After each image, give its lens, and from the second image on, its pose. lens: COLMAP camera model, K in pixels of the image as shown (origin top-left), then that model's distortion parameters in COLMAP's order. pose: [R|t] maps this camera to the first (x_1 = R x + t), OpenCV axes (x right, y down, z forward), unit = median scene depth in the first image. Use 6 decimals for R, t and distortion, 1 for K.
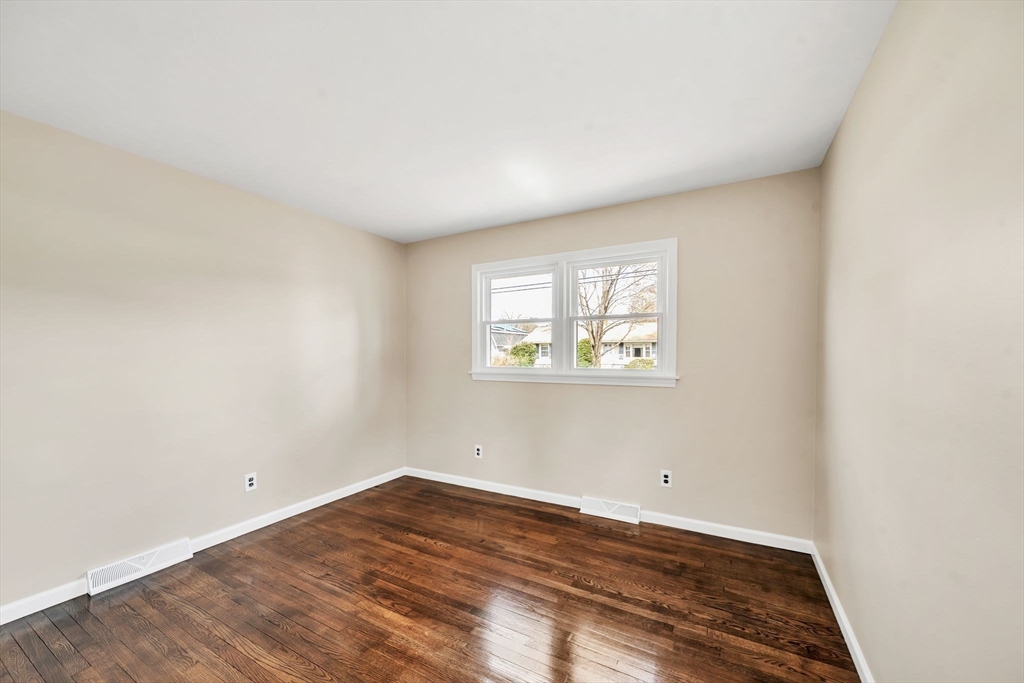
lens RADIAL K [[397.3, 0, 501.2], [0, 397.3, 358.3], [0, 0, 1]] dist [0.002937, 0.000593]
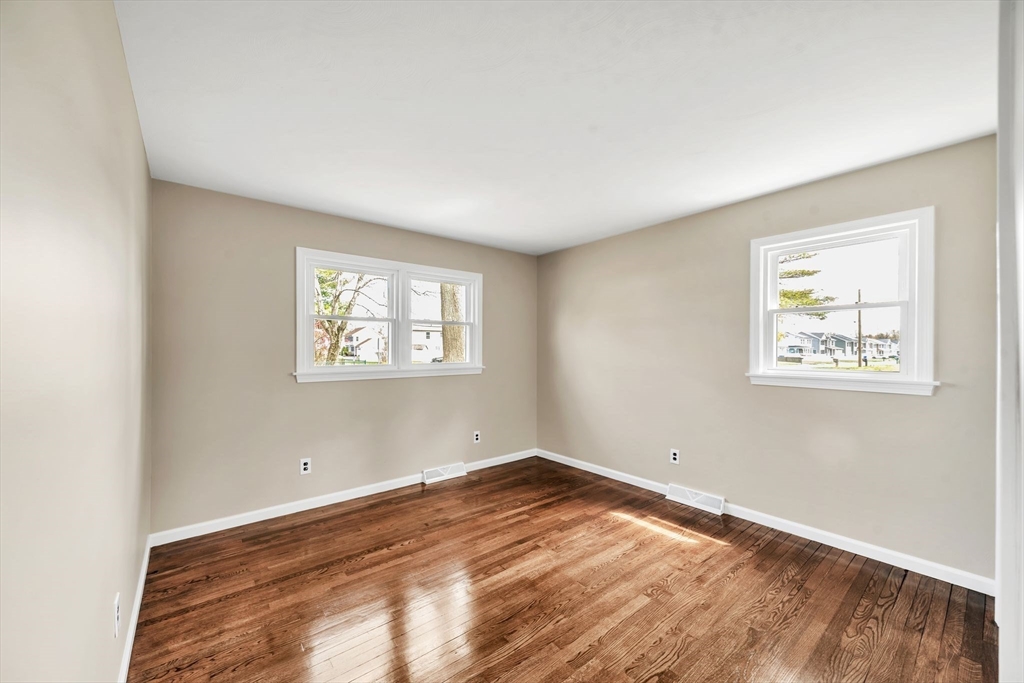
lens RADIAL K [[397.3, 0, 510.8], [0, 397.3, 346.9], [0, 0, 1]] dist [0.002937, 0.000593]
pose [[0.353940, 0.008437, 0.935230, -1.016732], [0.008419, 0.999890, -0.012207, -0.010853], [-0.935230, 0.012194, 0.353830, 0.406267]]
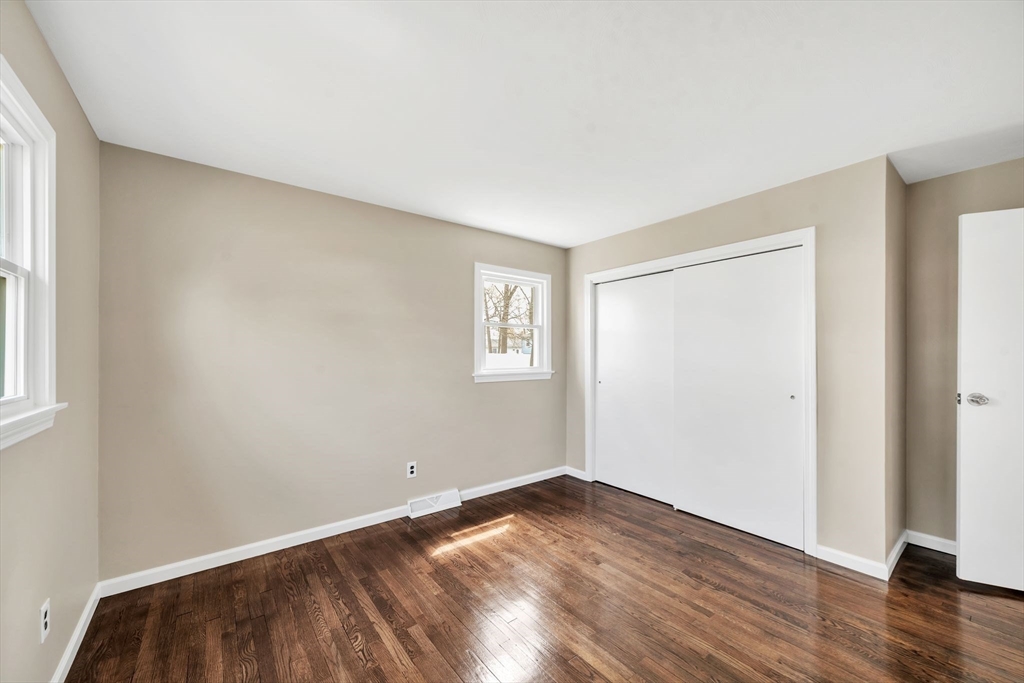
lens RADIAL K [[397.3, 0, 511.1], [0, 397.3, 353.9], [0, 0, 1]] dist [0.002937, 0.000593]
pose [[-0.927700, 0.005156, 0.373291, -0.325721], [0.009054, 0.999921, 0.008691, -0.021805], [-0.373217, 0.011442, -0.927674, 1.381128]]
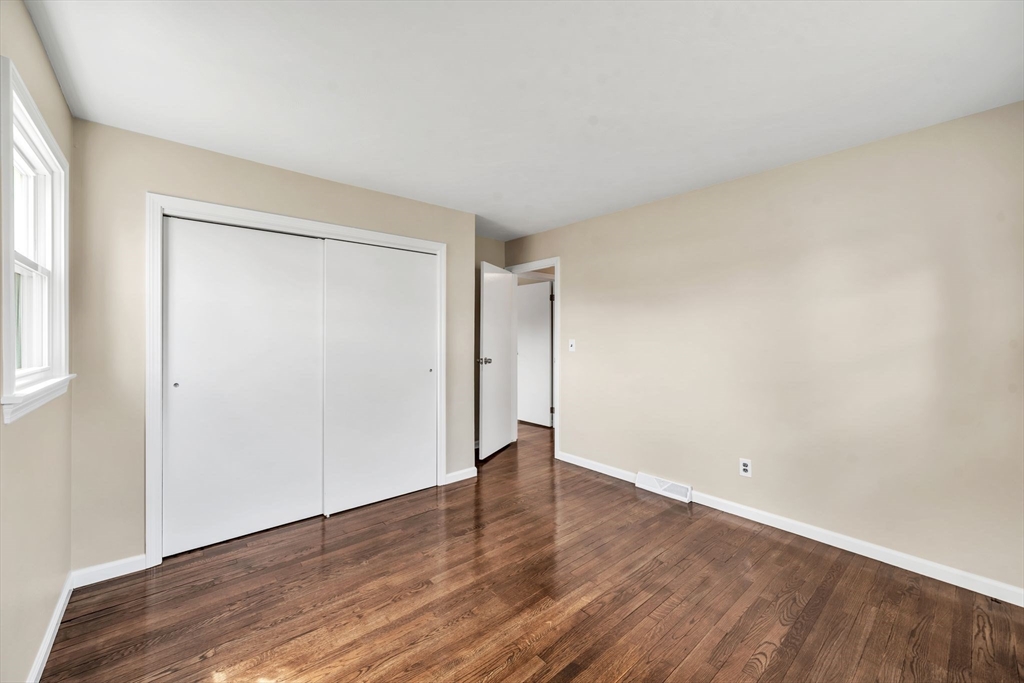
lens RADIAL K [[397.3, 0, 516.7], [0, 397.3, 336.9], [0, 0, 1]] dist [0.002937, 0.000593]
pose [[-0.319074, 0.005007, -0.947717, 0.537758], [-0.008083, 0.999935, 0.008004, -0.019263], [0.947695, 0.010214, -0.319012, 0.854819]]
